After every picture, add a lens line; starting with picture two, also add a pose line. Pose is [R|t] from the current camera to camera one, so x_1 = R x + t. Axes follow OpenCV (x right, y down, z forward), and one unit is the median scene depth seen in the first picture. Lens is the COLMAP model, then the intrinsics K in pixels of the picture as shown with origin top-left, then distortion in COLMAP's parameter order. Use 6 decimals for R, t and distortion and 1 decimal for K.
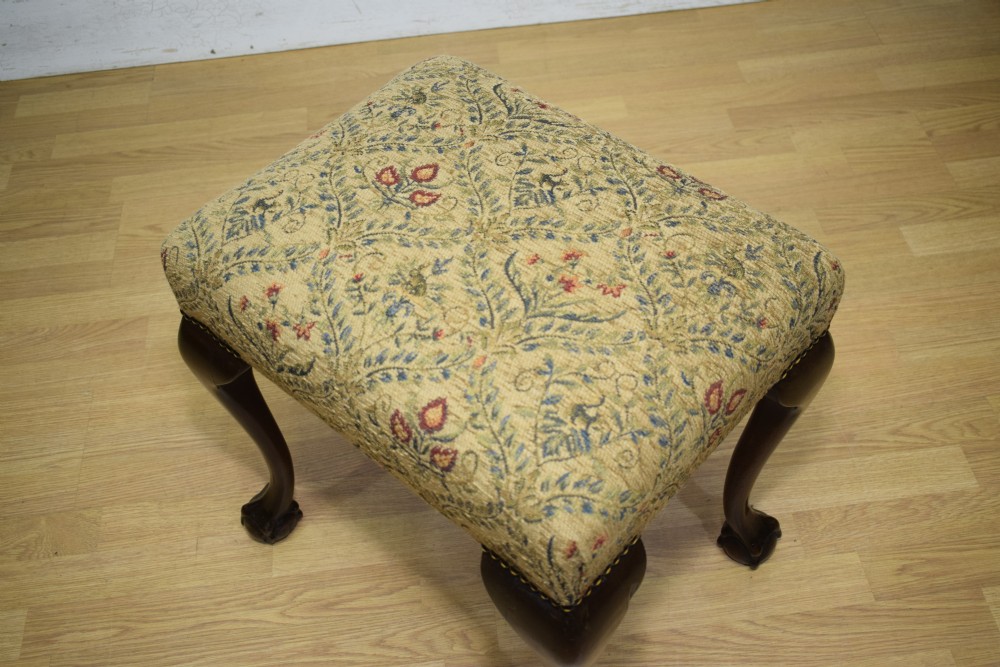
lens RADIAL K [[1110.4, 0, 504.5], [0, 1110.4, 339.4], [0, 0, 1]] dist [-0.022331, 0.000000]
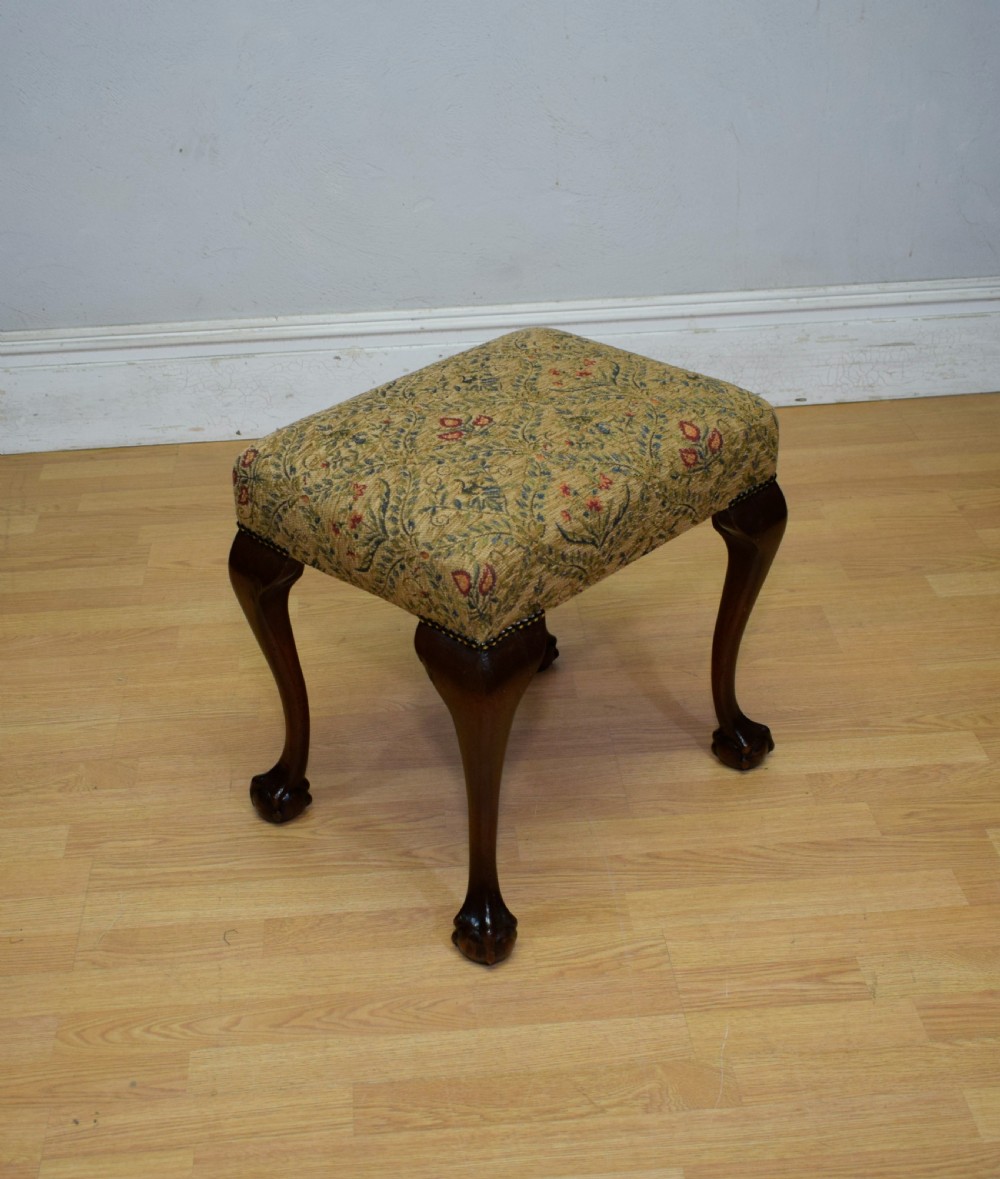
lens RADIAL K [[1614.1, 0, 435.1], [0, 1614.1, 634.2], [0, 0, 1]] dist [-0.019762, 0.000000]
pose [[0.998243, 0.035329, -0.047578, -0.018301], [-0.047487, 0.957172, -0.285600, 0.474502], [0.035450, 0.287358, 0.957167, -0.487738]]
